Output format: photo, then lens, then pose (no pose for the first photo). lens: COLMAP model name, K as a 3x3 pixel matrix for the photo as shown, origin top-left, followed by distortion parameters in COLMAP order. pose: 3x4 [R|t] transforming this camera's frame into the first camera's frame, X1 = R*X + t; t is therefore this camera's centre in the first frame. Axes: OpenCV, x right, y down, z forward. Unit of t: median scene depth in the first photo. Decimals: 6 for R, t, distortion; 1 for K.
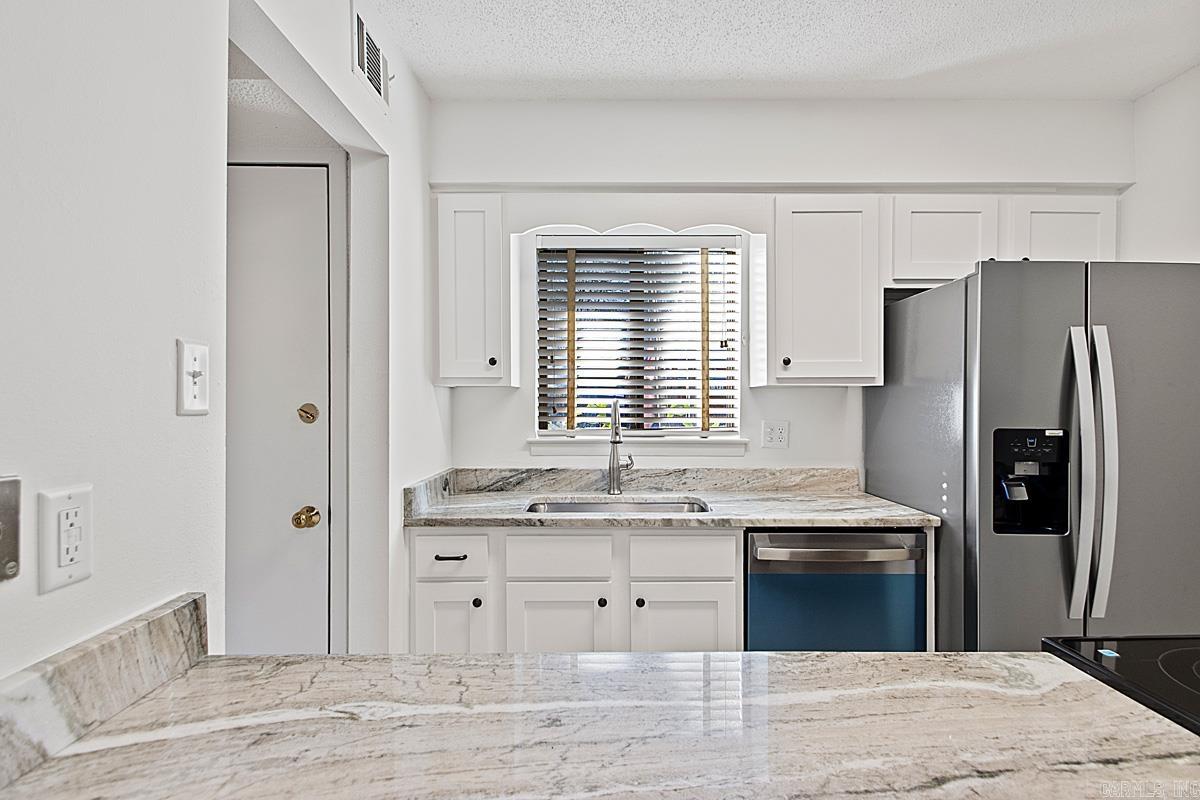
lens RADIAL K [[613.9, 0, 599.9], [0, 613.9, 406.2], [0, 0, 1]] dist [0.000110, 0.000887]
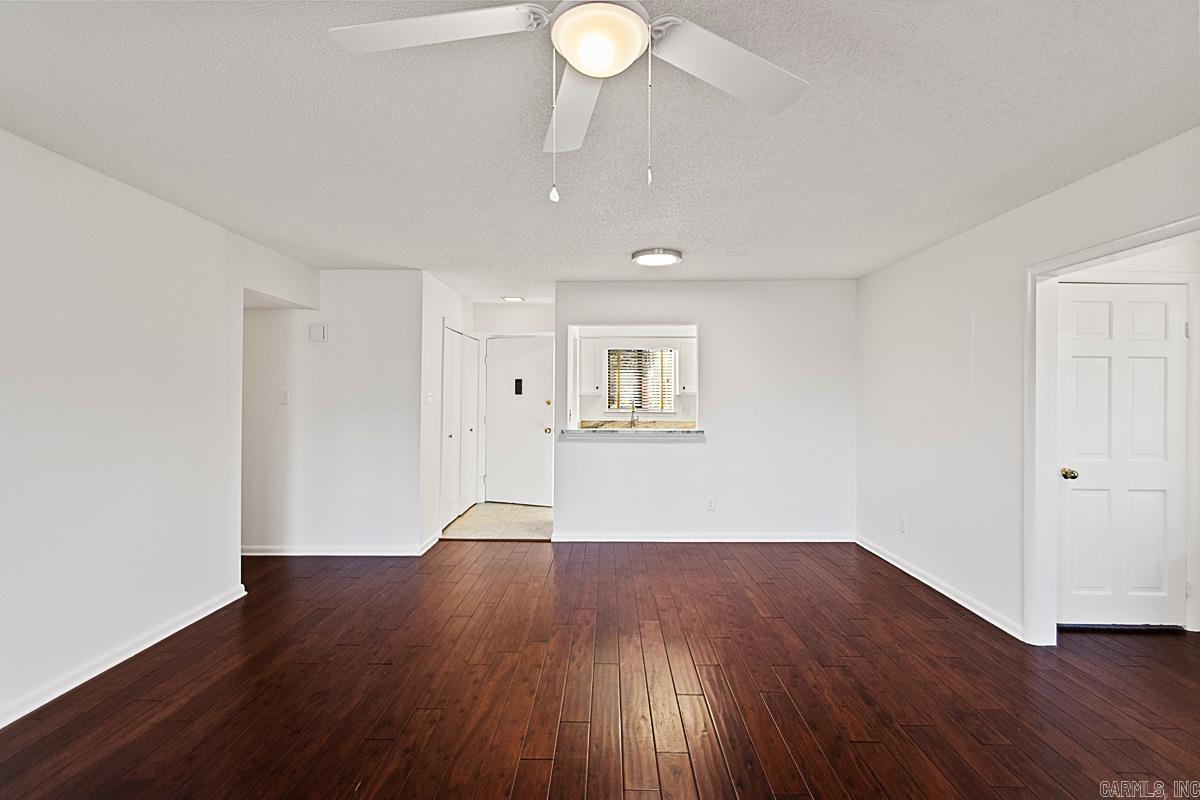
lens RADIAL K [[565.1, 0, 605.7], [0, 565.1, 391.8], [0, 0, 1]] dist [-0.002570, -0.000379]
pose [[0.999875, 0.001429, -0.015772, -0.076350], [-0.001647, 0.999903, -0.013849, -0.006290], [0.015751, 0.013874, 0.999780, -2.114952]]
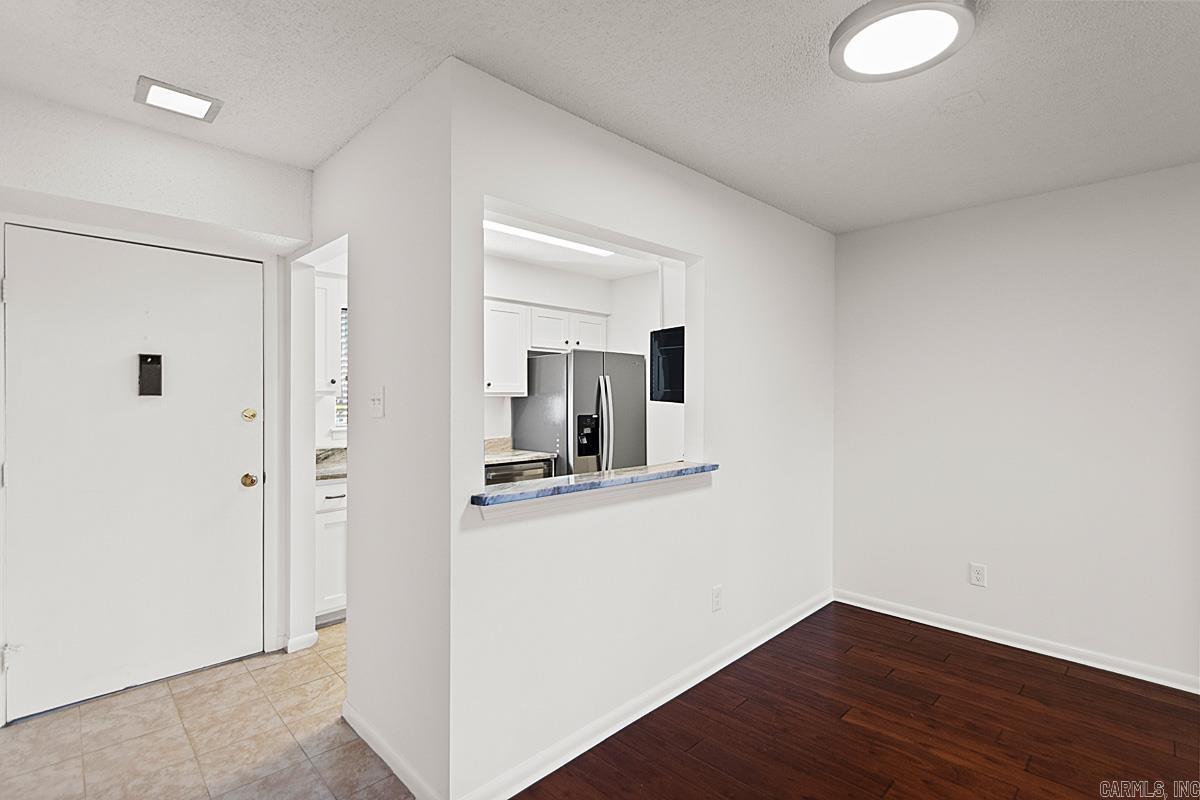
lens RADIAL K [[574.9, 0, 600.0], [0, 574.9, 400.0], [0, 0, 1]] dist [-0.000567, -0.000144]
pose [[0.717390, -0.003484, 0.696663, -0.728330], [0.004469, 0.999990, 0.000399, -0.020054], [-0.696657, 0.002827, 0.717399, -0.585340]]
